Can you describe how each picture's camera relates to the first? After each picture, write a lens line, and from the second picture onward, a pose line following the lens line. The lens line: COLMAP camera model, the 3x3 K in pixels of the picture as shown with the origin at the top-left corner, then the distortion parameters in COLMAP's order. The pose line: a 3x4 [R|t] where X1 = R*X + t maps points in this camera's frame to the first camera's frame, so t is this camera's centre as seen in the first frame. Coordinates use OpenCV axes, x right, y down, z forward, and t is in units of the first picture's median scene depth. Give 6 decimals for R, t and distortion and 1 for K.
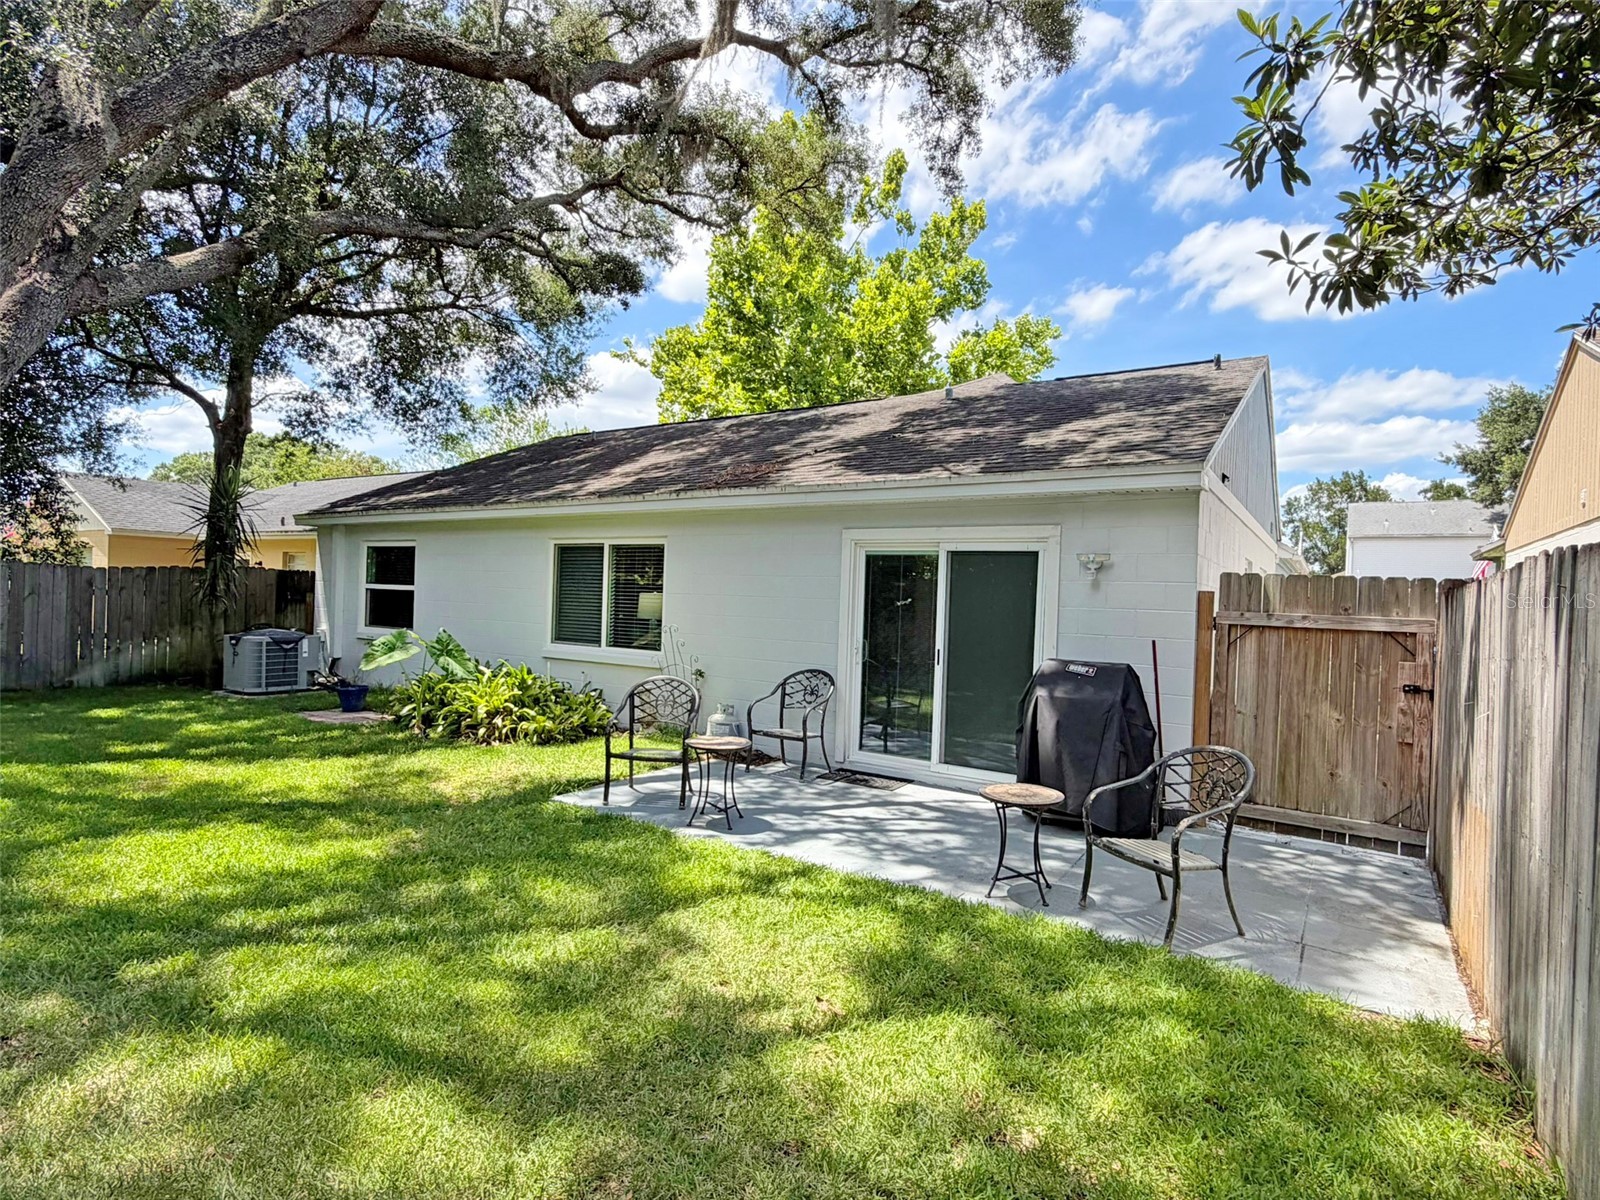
lens RADIAL K [[832.7, 0, 799.5], [0, 832.7, 601.7], [0, 0, 1]] dist [0.004636, 0.001182]
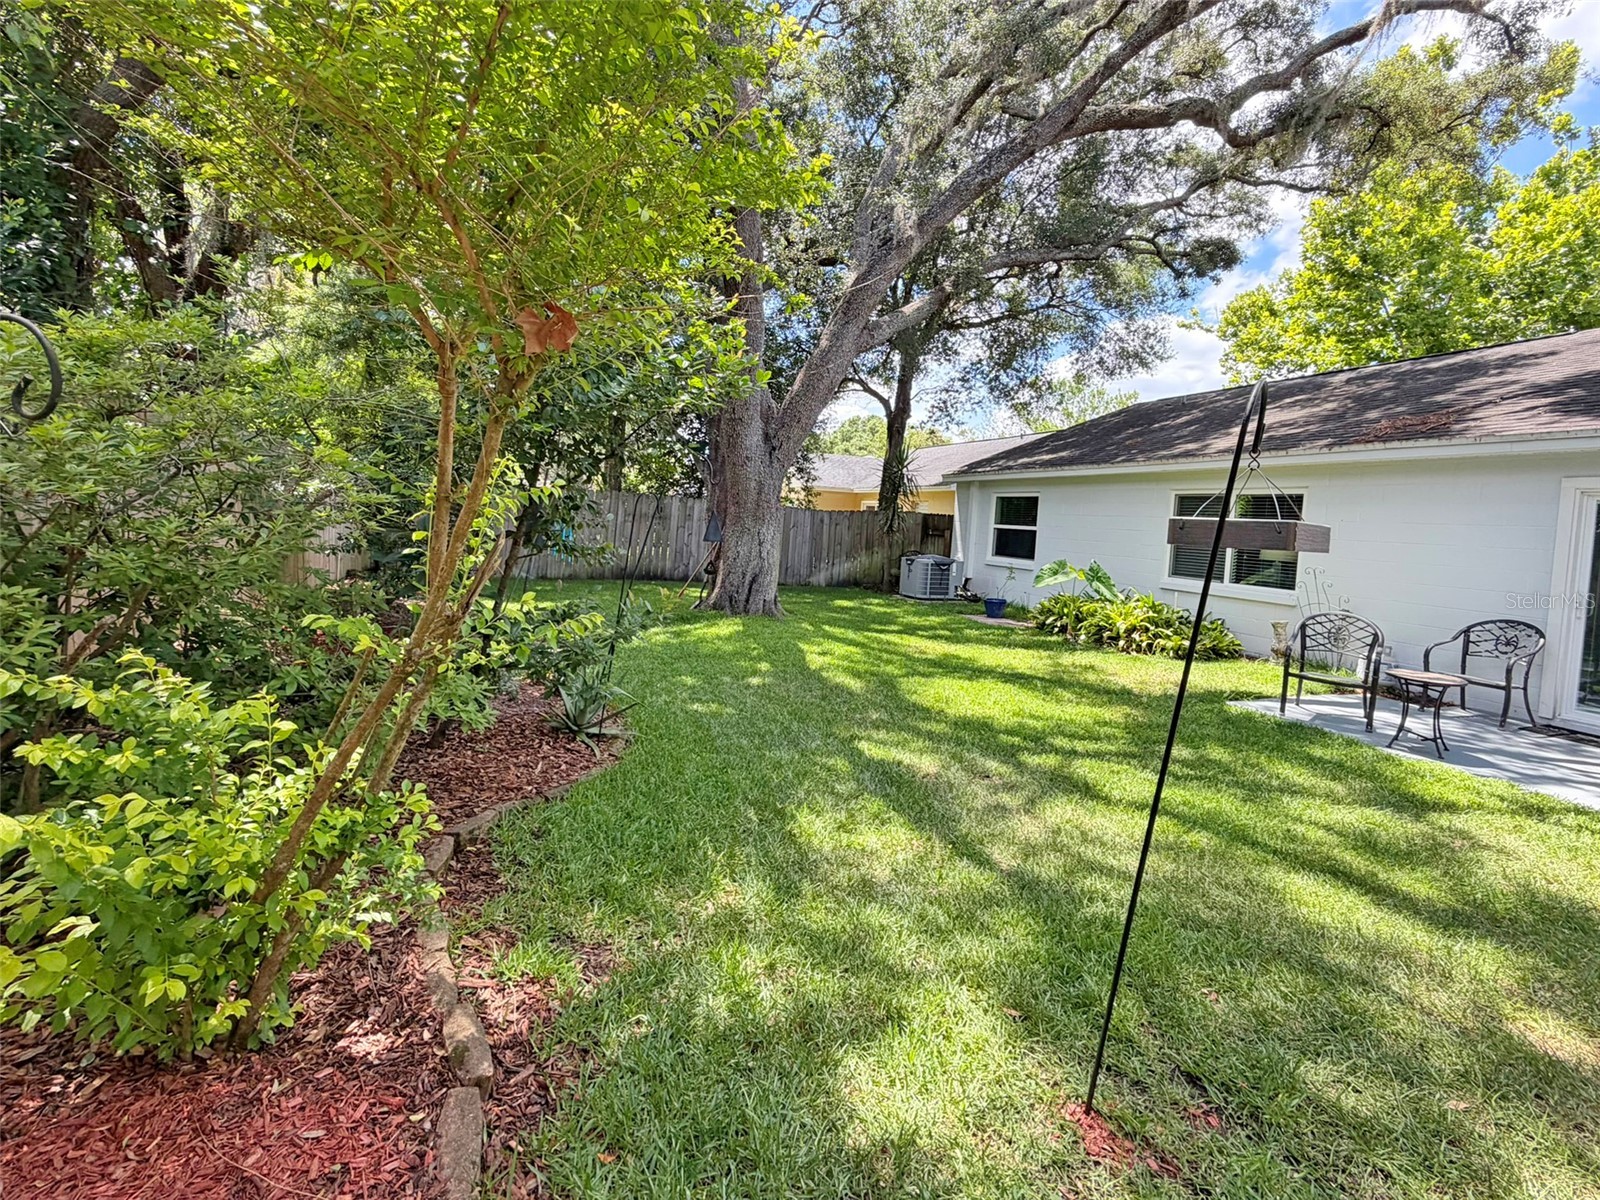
lens RADIAL K [[703.1, 0, 806.1], [0, 703.1, 536.6], [0, 0, 1]] dist [-0.001712, 0.001704]
pose [[0.803017, 0.031791, -0.595107, -0.102597], [-0.037254, 0.999301, 0.003114, 0.006901], [0.594790, 0.019670, 0.803640, -0.108988]]
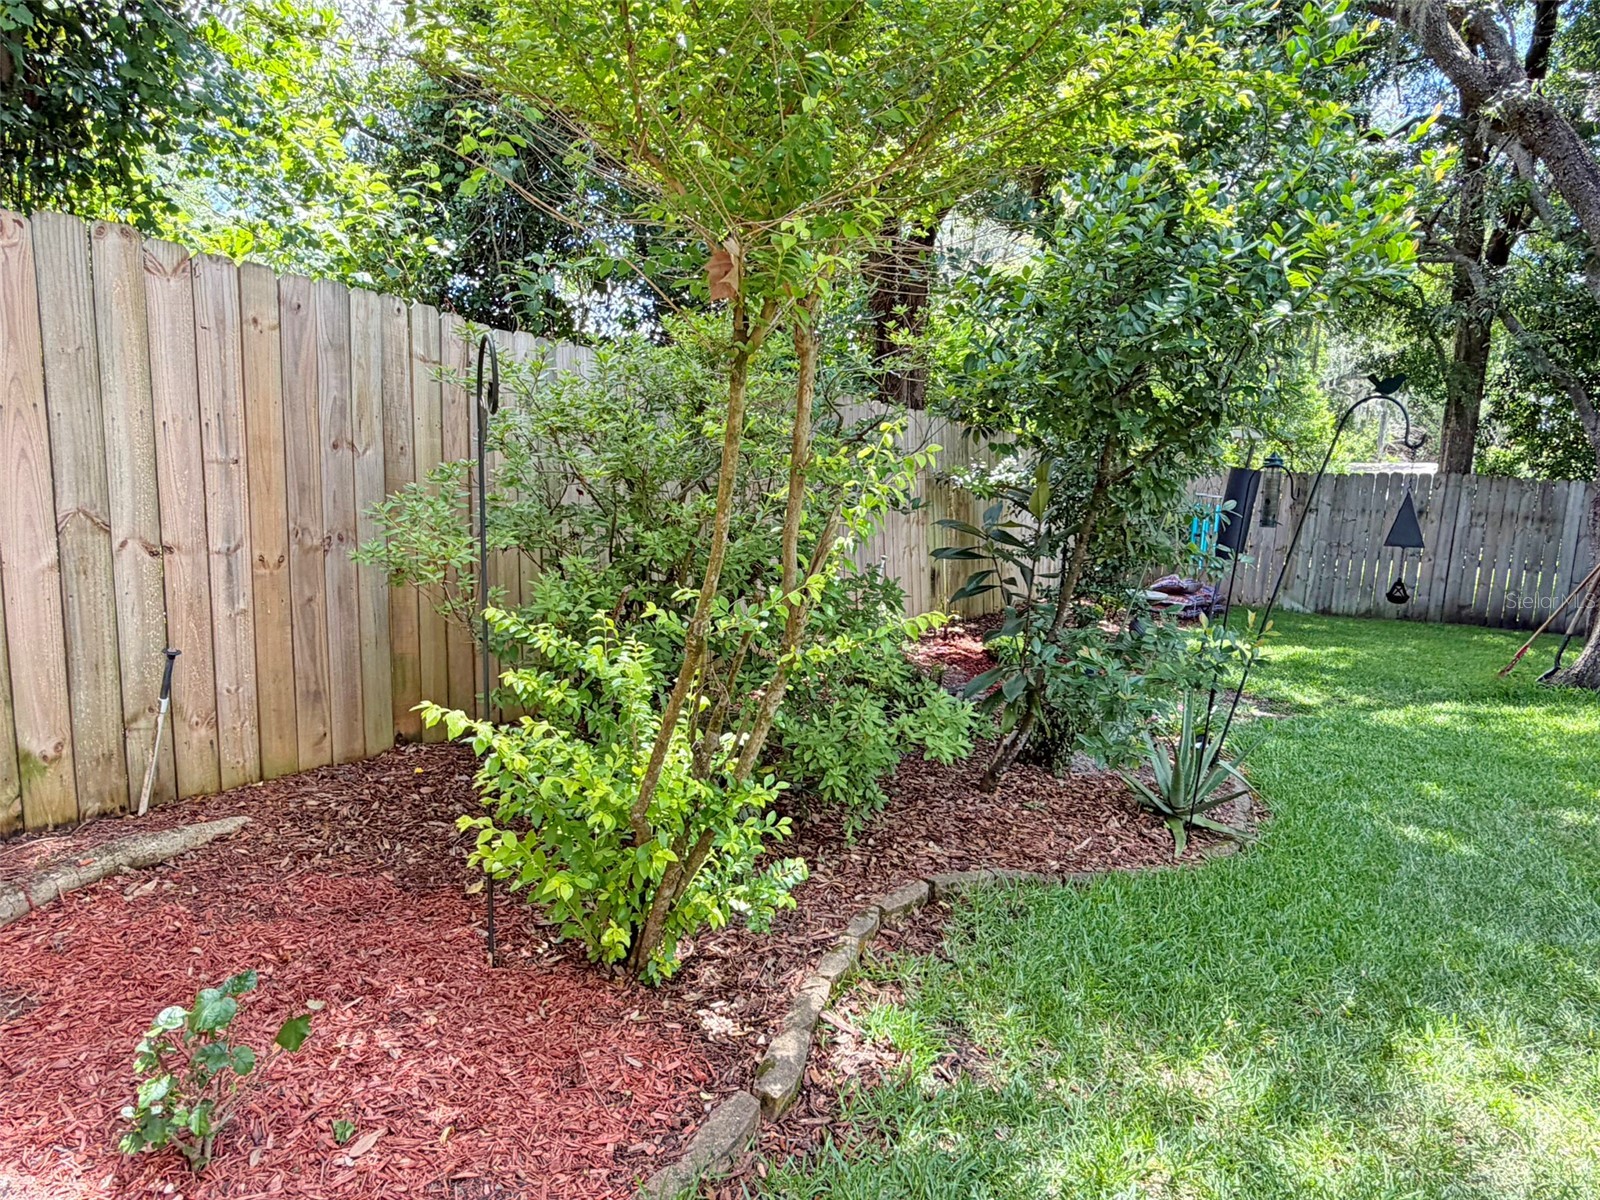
lens RADIAL K [[1040.9, 0, 797.7], [0, 1040.9, 605.4], [0, 0, 1]] dist [0.030873, 0.001755]
pose [[0.056495, 0.098028, -0.993579, 0.500378], [-0.046900, 0.994330, 0.095436, 0.021435], [0.997301, 0.041208, 0.060772, 0.645161]]
